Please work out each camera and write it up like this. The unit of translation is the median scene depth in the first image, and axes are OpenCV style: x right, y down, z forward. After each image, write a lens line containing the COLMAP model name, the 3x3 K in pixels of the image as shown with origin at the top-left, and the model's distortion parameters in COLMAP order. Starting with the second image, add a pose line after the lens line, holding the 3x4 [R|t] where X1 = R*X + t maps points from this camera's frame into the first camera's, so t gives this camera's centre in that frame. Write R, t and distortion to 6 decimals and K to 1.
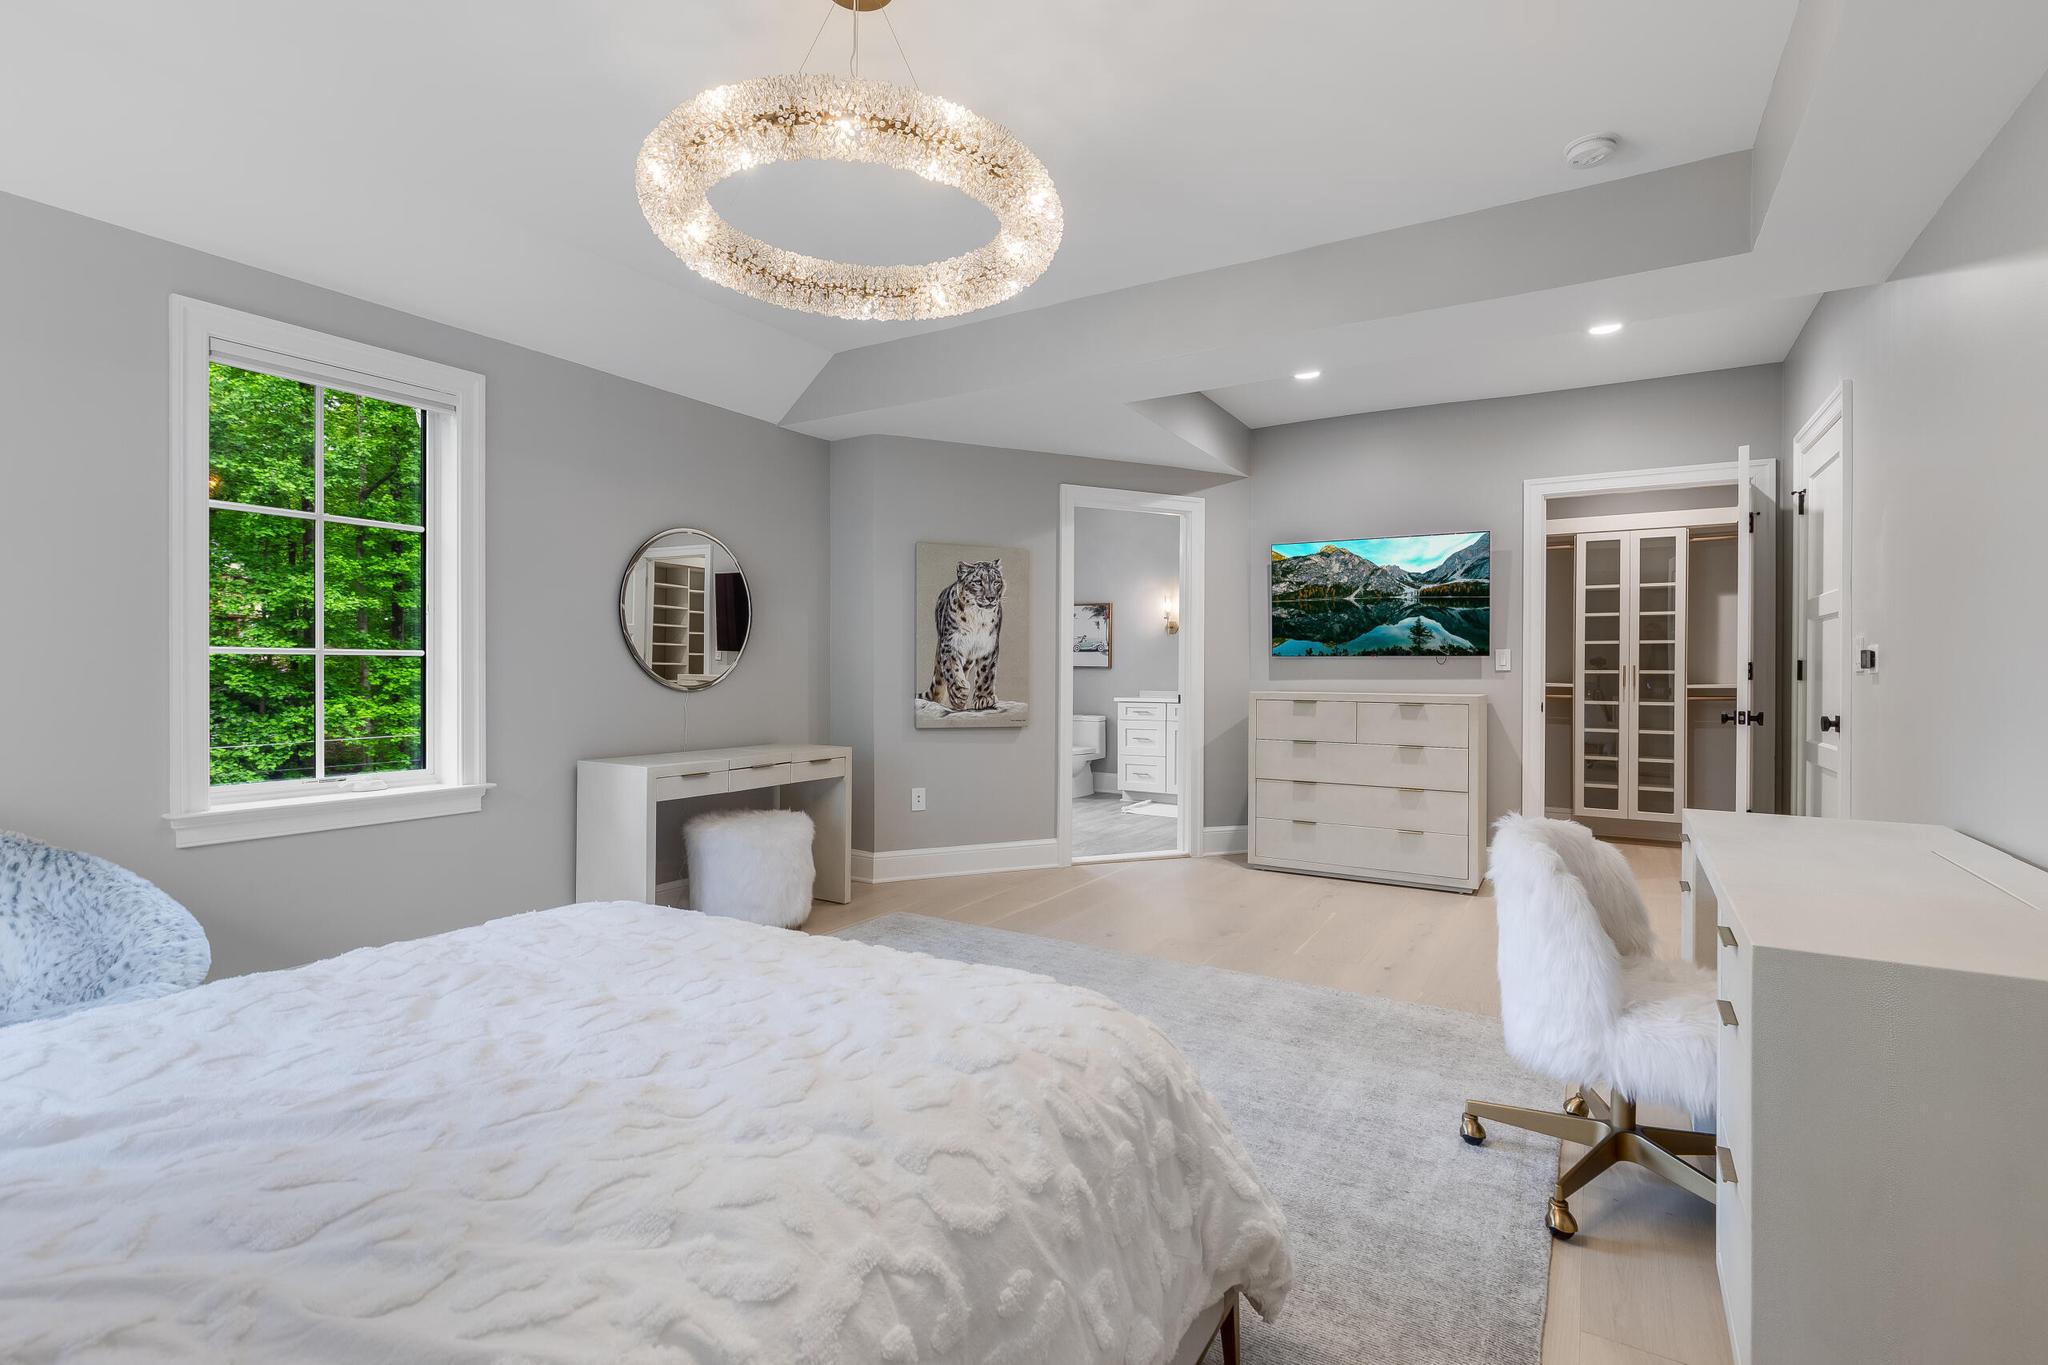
lens RADIAL K [[980.2, 0, 1023.6], [0, 980.2, 674.4], [0, 0, 1]] dist [-0.002003, -0.000543]
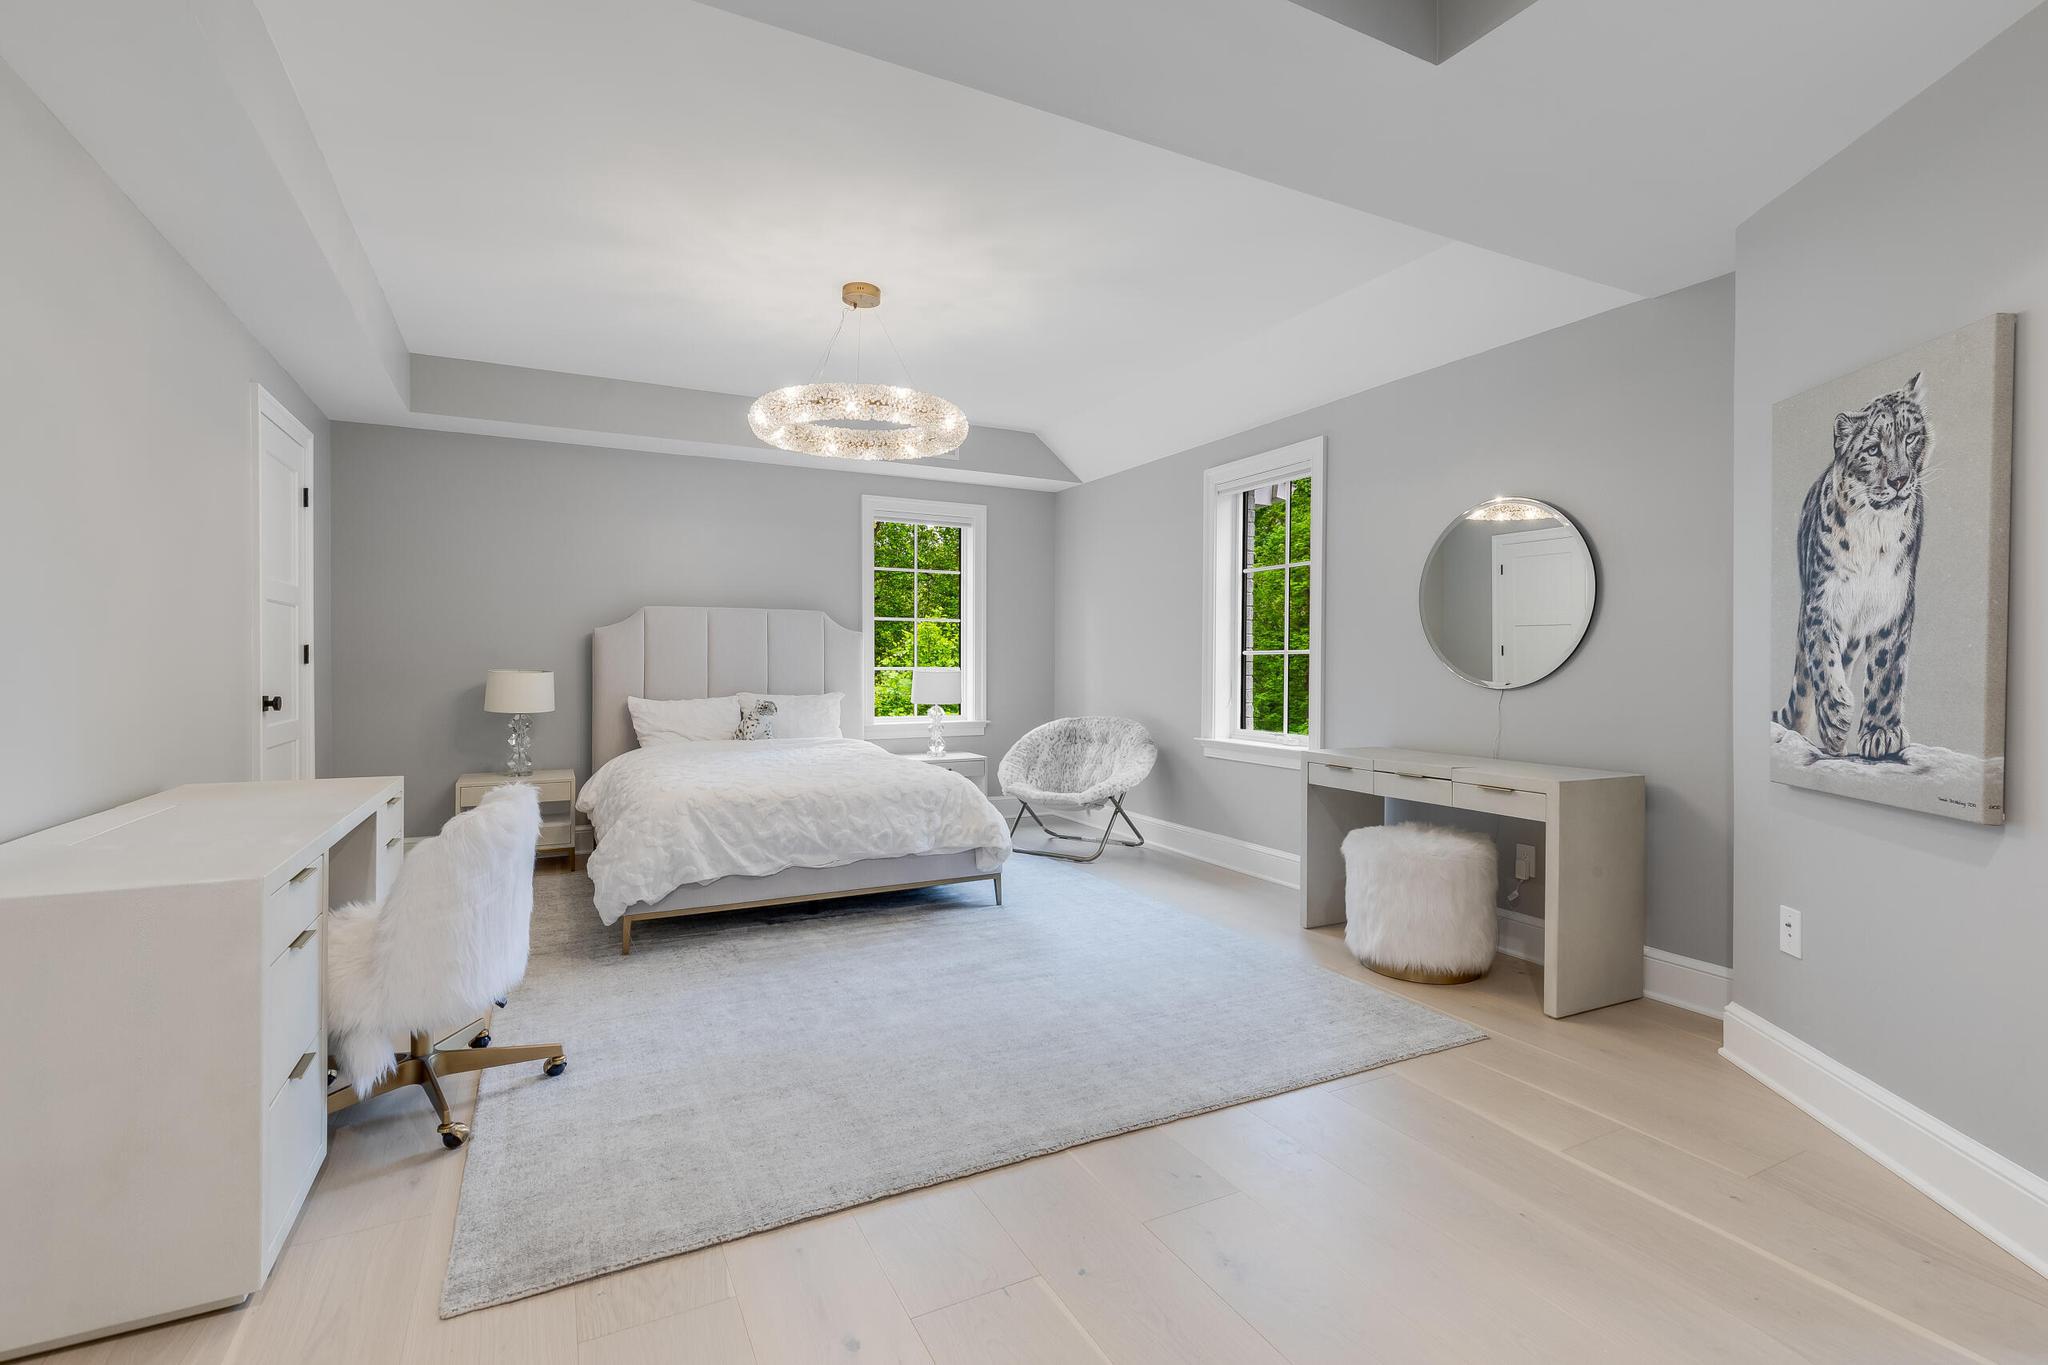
lens RADIAL K [[980.2, 0, 1025.8], [0, 980.2, 674.2], [0, 0, 1]] dist [-0.002003, -0.000543]
pose [[-0.551919, 0.003161, -0.833892, 0.500695], [-0.010262, 0.999891, 0.010582, -0.000276], [0.833835, 0.014397, -0.551827, 0.946036]]
